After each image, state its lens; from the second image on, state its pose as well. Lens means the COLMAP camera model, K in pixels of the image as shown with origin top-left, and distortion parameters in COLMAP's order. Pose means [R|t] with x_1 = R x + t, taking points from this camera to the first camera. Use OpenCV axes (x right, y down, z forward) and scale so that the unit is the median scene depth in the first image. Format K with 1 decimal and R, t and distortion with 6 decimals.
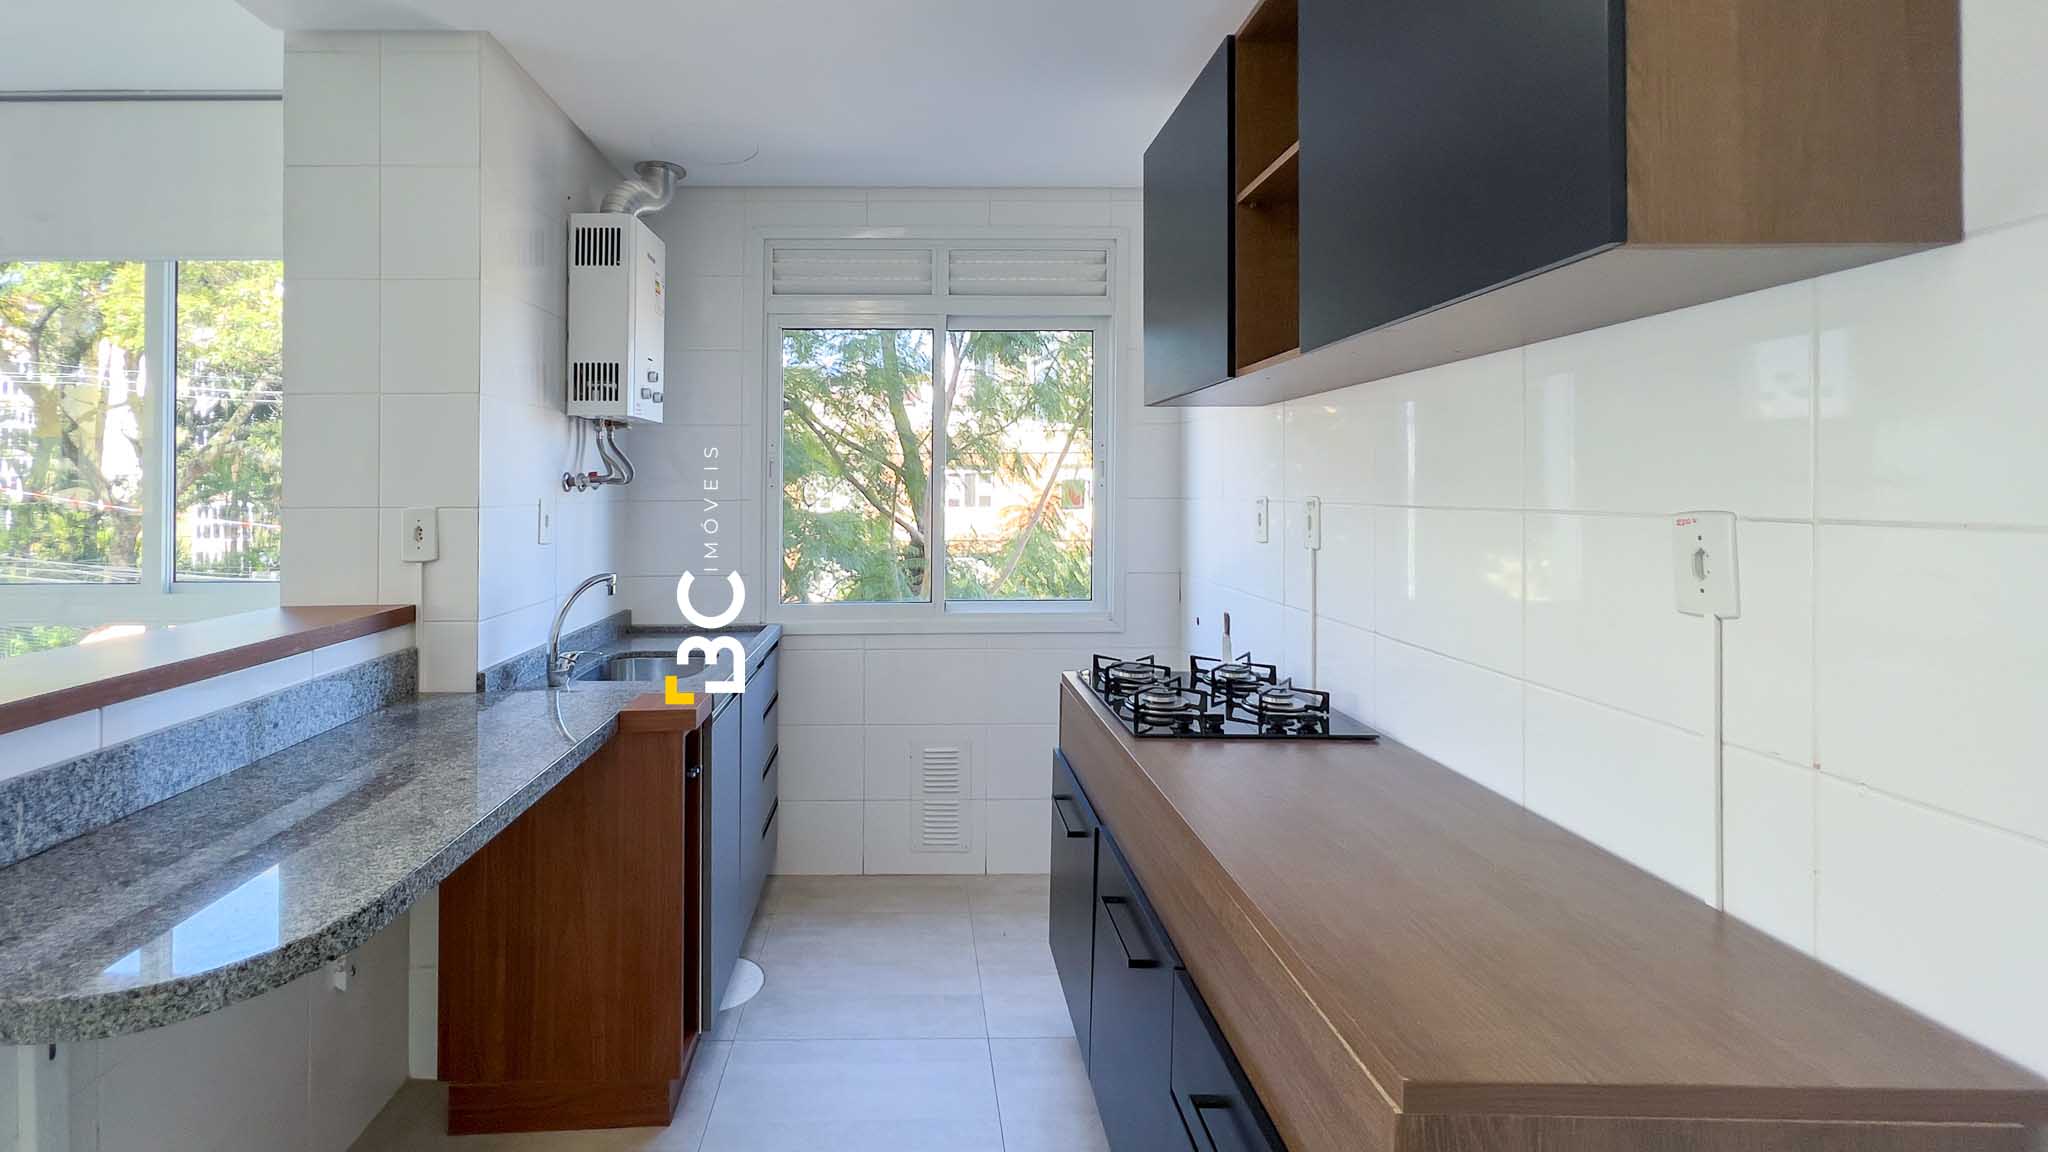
lens RADIAL K [[841.7, 0, 935.5], [0, 841.7, 490.6], [0, 0, 1]] dist [-0.003858, 0.002105]
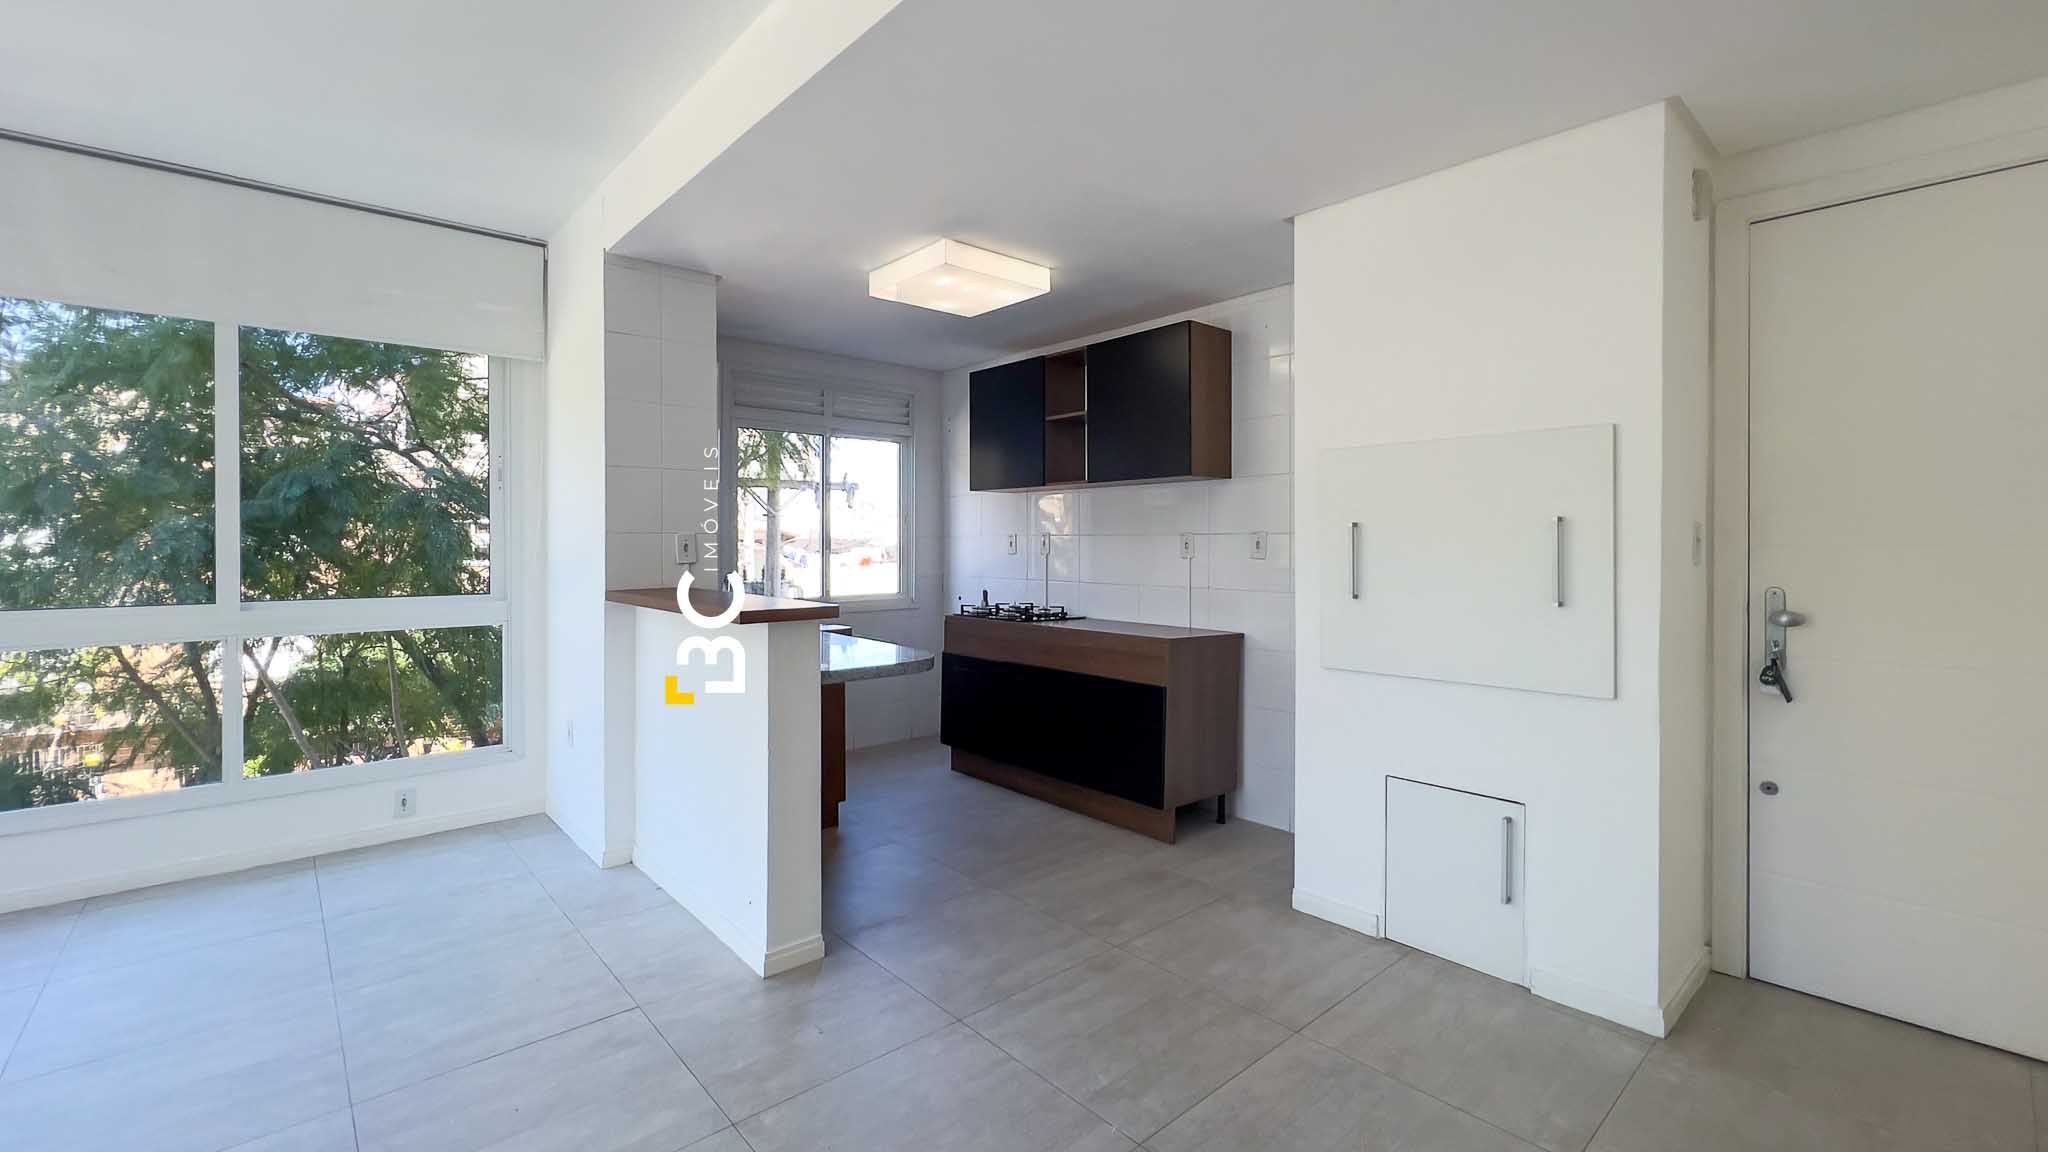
lens RADIAL K [[841.7, 0, 1010.7], [0, 841.7, 554.5], [0, 0, 1]] dist [-0.003858, 0.002105]
pose [[0.760254, -0.006929, 0.649589, -0.874859], [-0.001656, 0.999919, 0.012604, 0.027726], [-0.649624, -0.010657, 0.760181, -0.572682]]
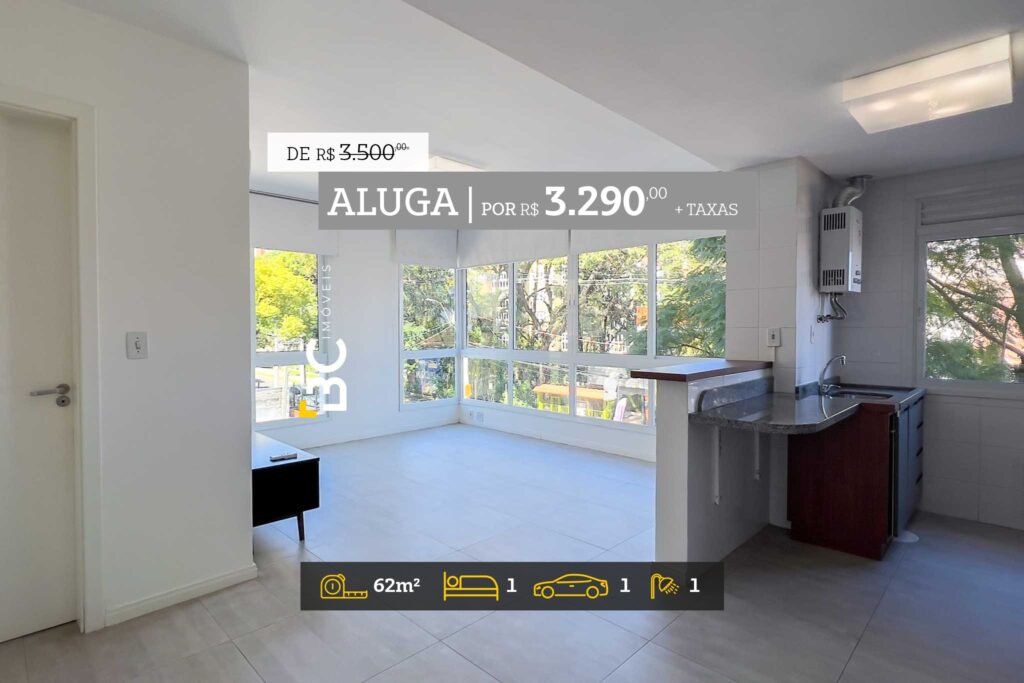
lens RADIAL K [[531.3, 0, 504.0], [0, 531.3, 331.5], [0, 0, 1]] dist [0.003599, 0.000405]
pose [[0.692420, 0.006802, -0.721463, 0.041378], [-0.001524, 0.999967, 0.007966, 0.013646], [0.721493, -0.004416, 0.692407, -0.642636]]
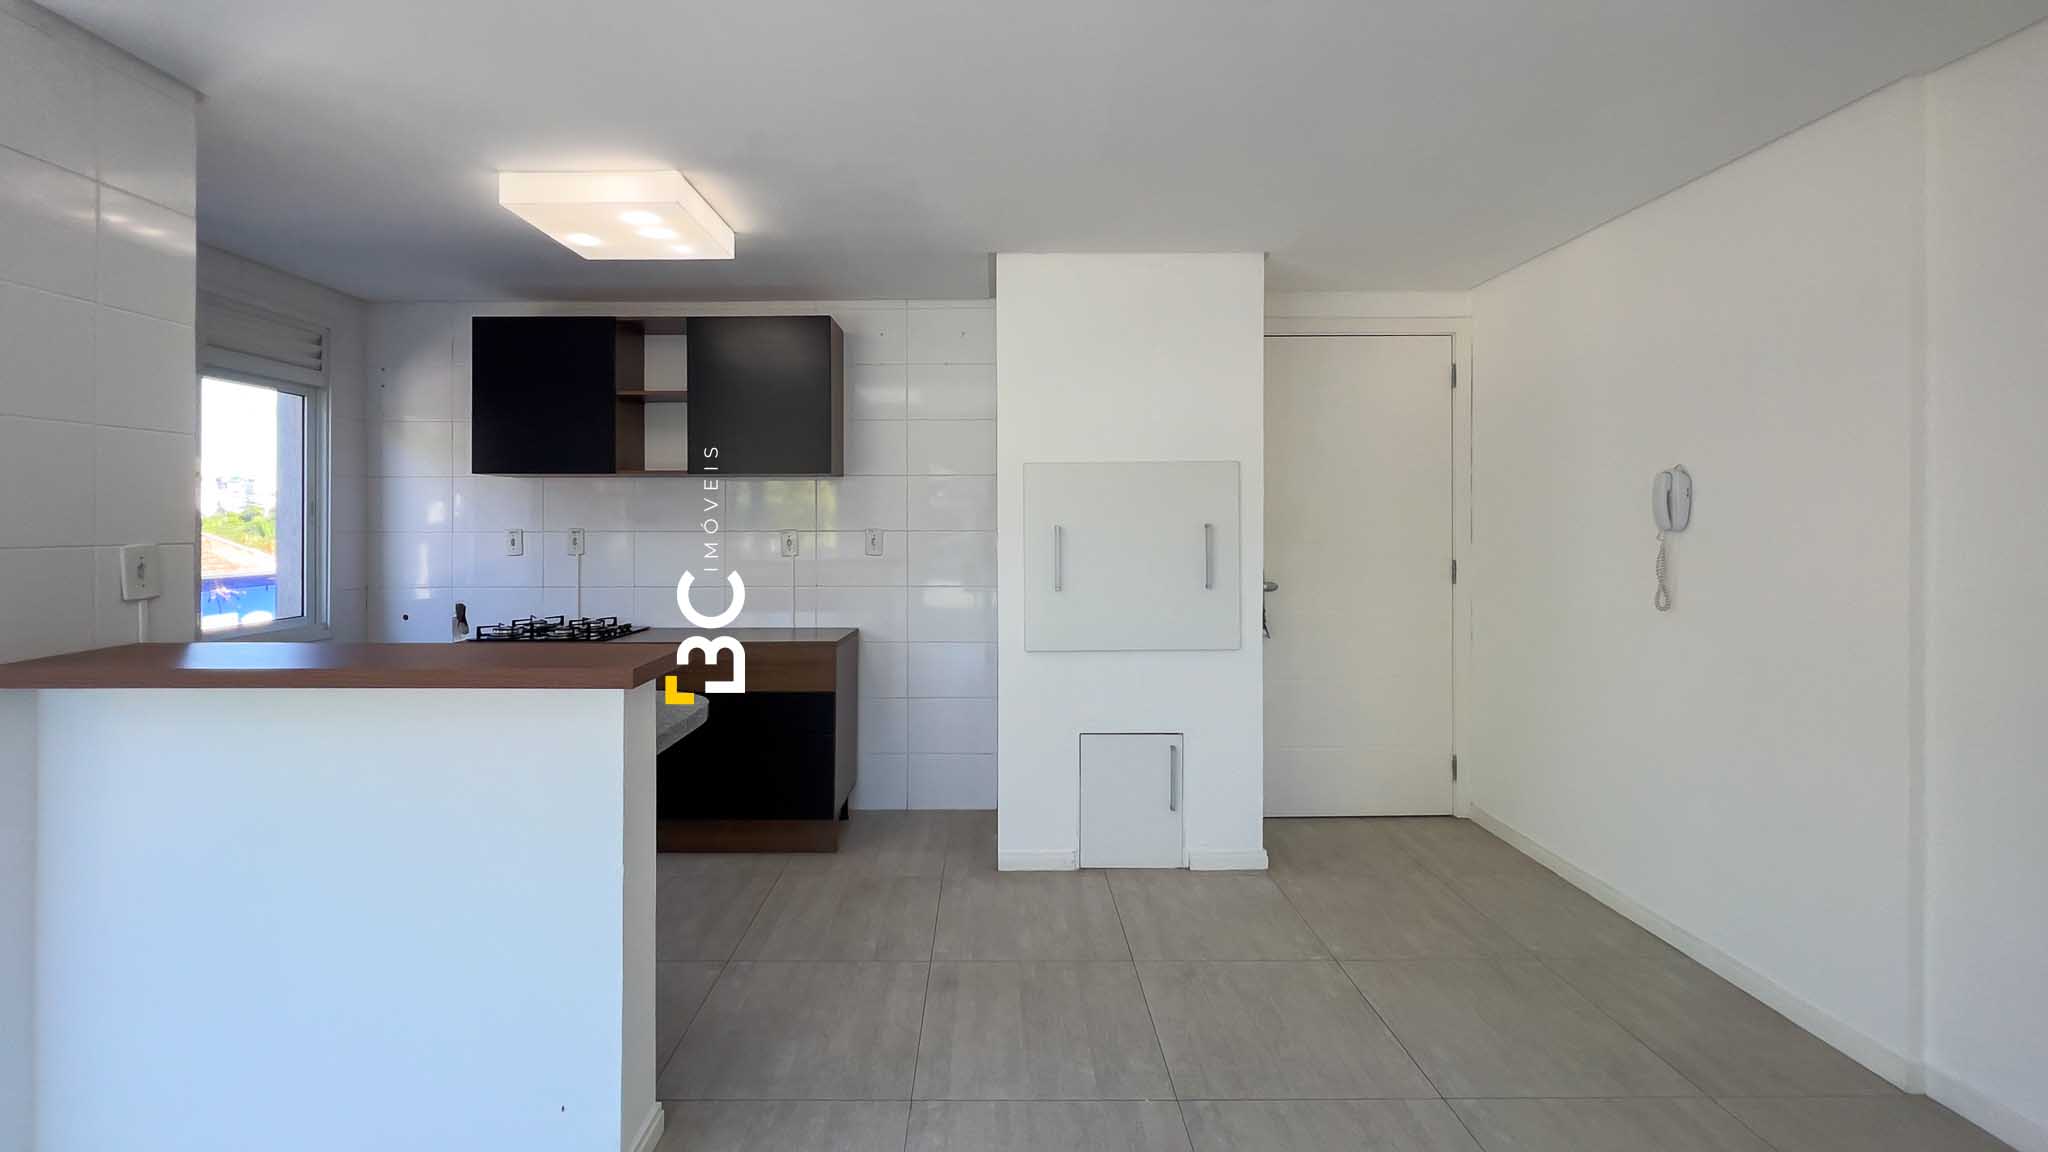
lens RADIAL K [[841.7, 0, 985.3], [0, 841.7, 524.4], [0, 0, 1]] dist [-0.003858, 0.002105]
pose [[0.016886, -0.000085, 0.999857, -1.099527], [0.002884, 0.999996, 0.000036, -0.000684], [-0.999853, 0.002883, 0.016886, -0.006436]]
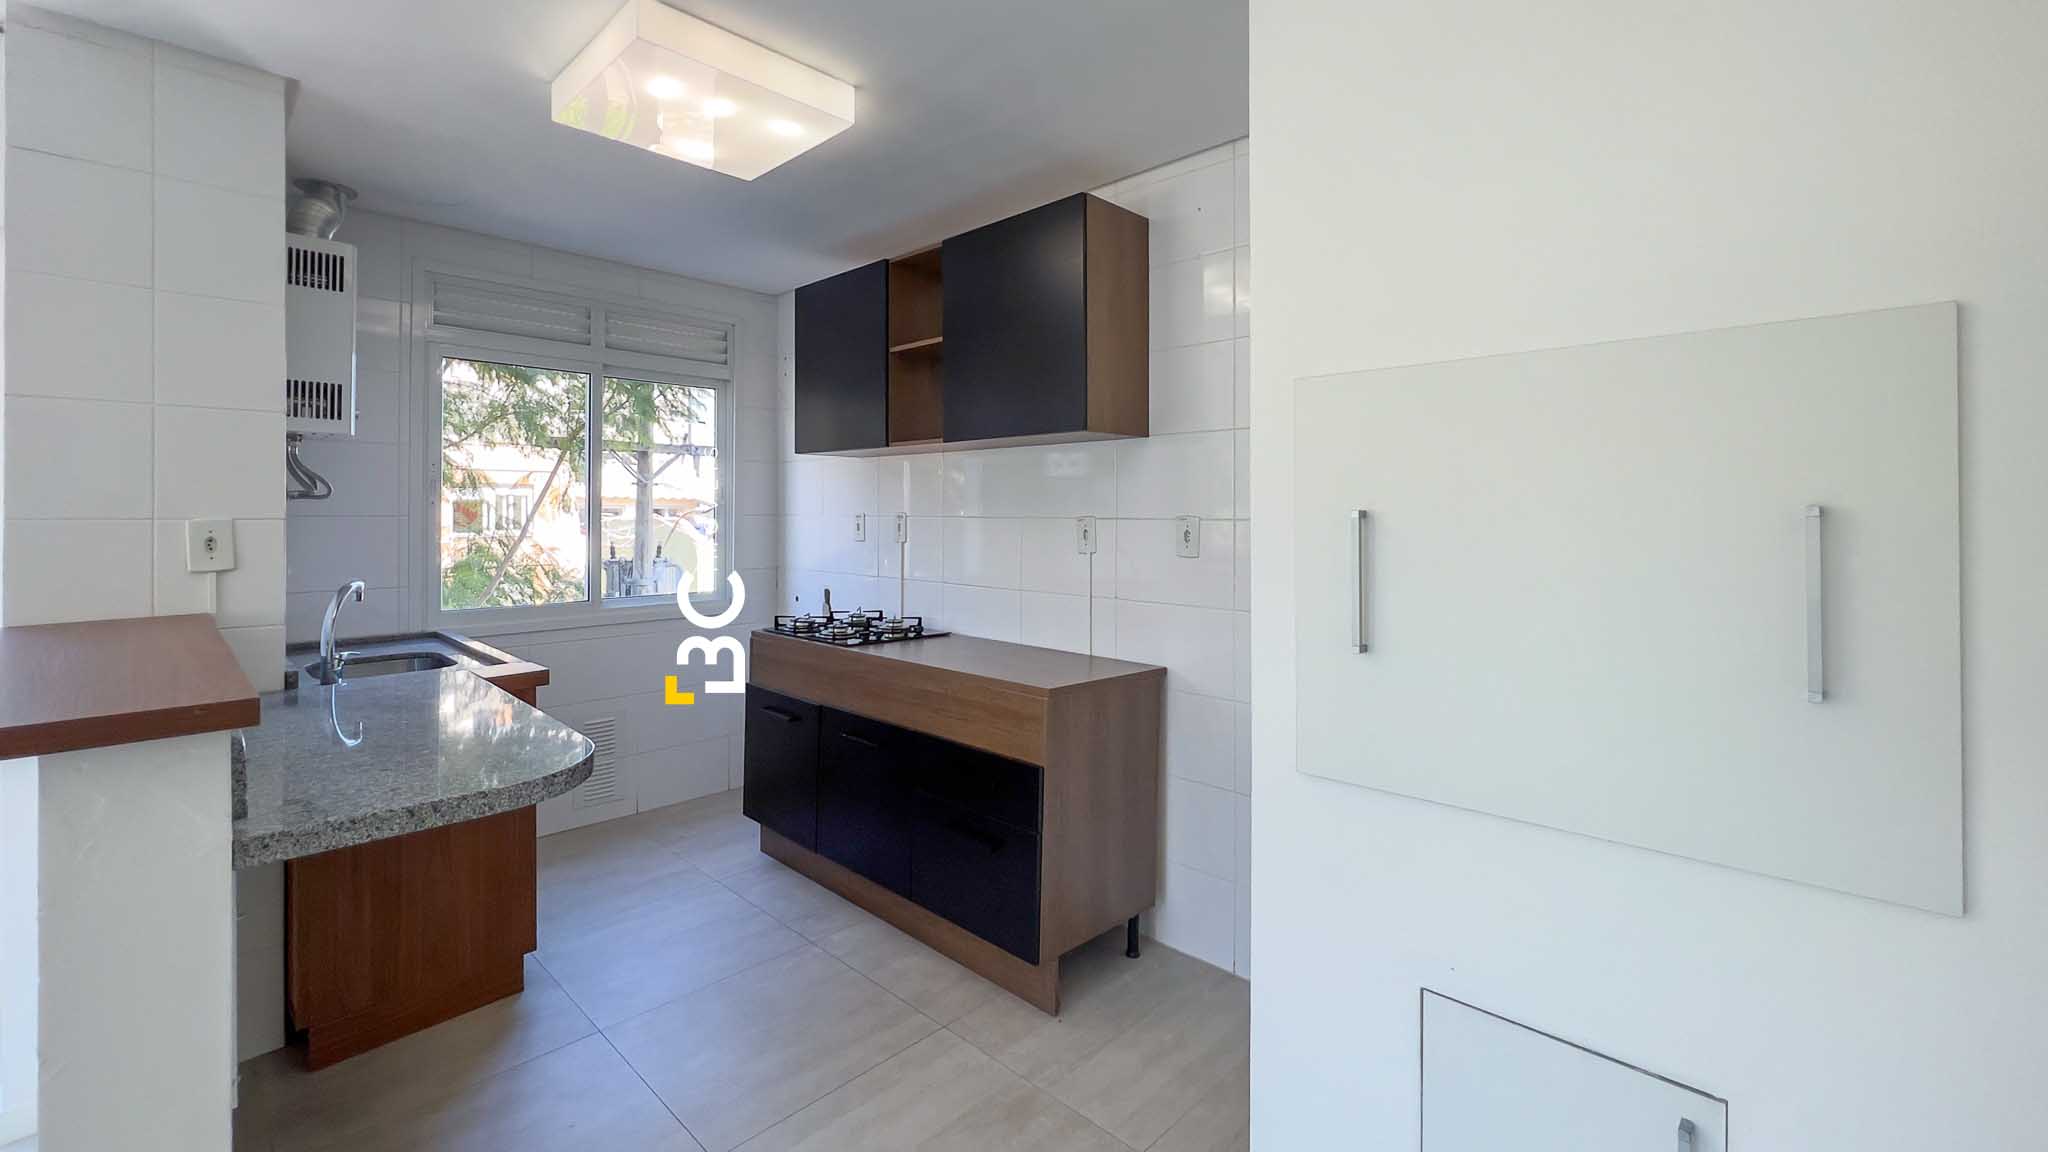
lens RADIAL K [[841.7, 0, 1029.8], [0, 841.7, 505.6], [0, 0, 1]] dist [-0.003858, 0.002105]
pose [[0.693369, 0.011341, 0.720494, -0.458527], [-0.005660, 0.999931, -0.010292, 0.005839], [-0.720561, 0.003058, 0.693385, -0.304532]]
